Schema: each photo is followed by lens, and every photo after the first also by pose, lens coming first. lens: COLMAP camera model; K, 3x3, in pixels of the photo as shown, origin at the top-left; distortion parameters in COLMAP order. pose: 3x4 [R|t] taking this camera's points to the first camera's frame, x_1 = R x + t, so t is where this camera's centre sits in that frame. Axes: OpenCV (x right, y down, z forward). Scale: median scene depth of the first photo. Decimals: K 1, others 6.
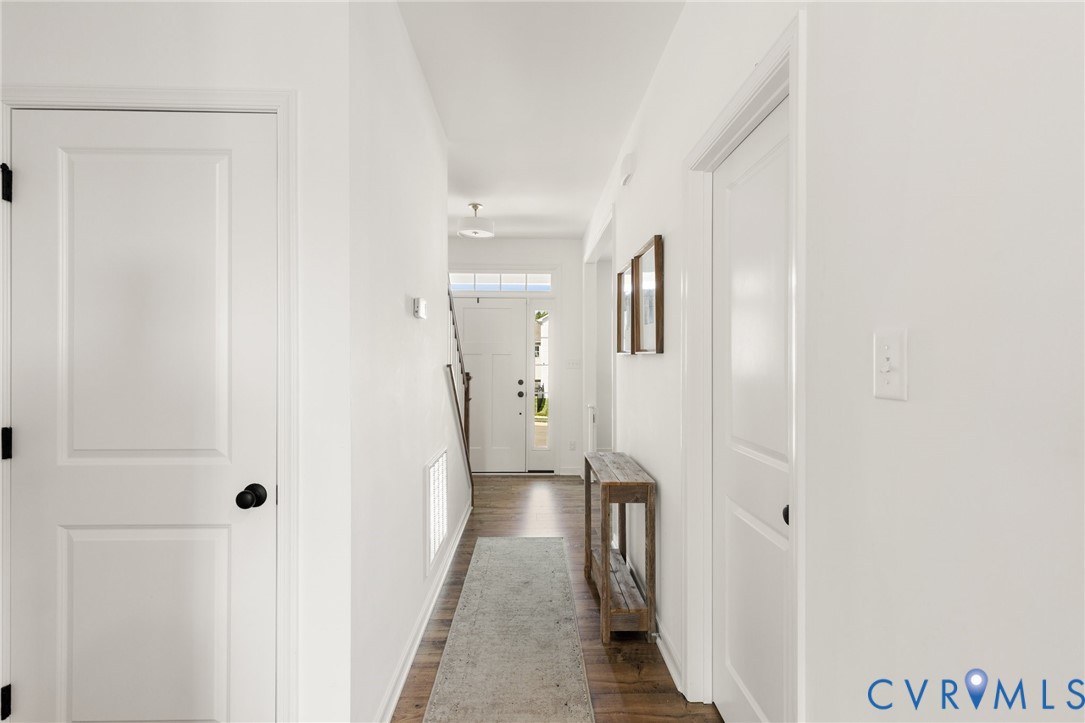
lens RADIAL K [[485.1, 0, 541.9], [0, 485.1, 361.8], [0, 0, 1]] dist [0.001934, -0.000719]
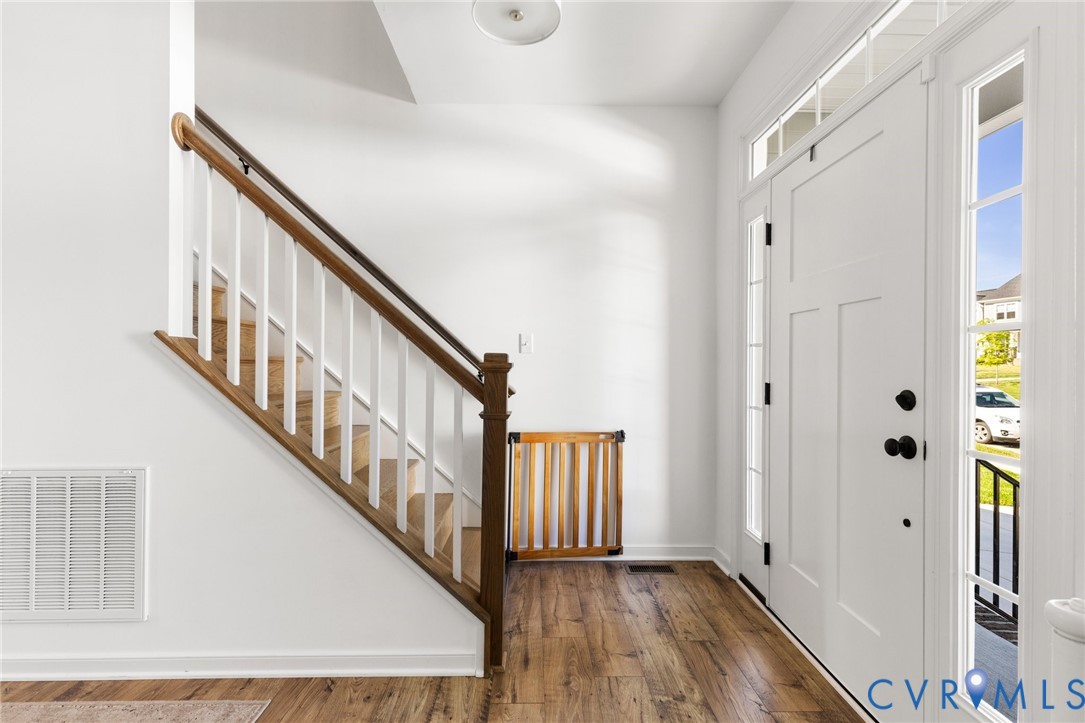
lens RADIAL K [[485.1, 0, 541.2], [0, 485.1, 361.7], [0, 0, 1]] dist [0.001934, -0.000719]
pose [[-0.009389, -0.002307, -0.999953, 0.216266], [-0.000599, 0.999997, -0.002302, 0.022630], [0.999956, 0.000577, -0.009390, 0.812677]]
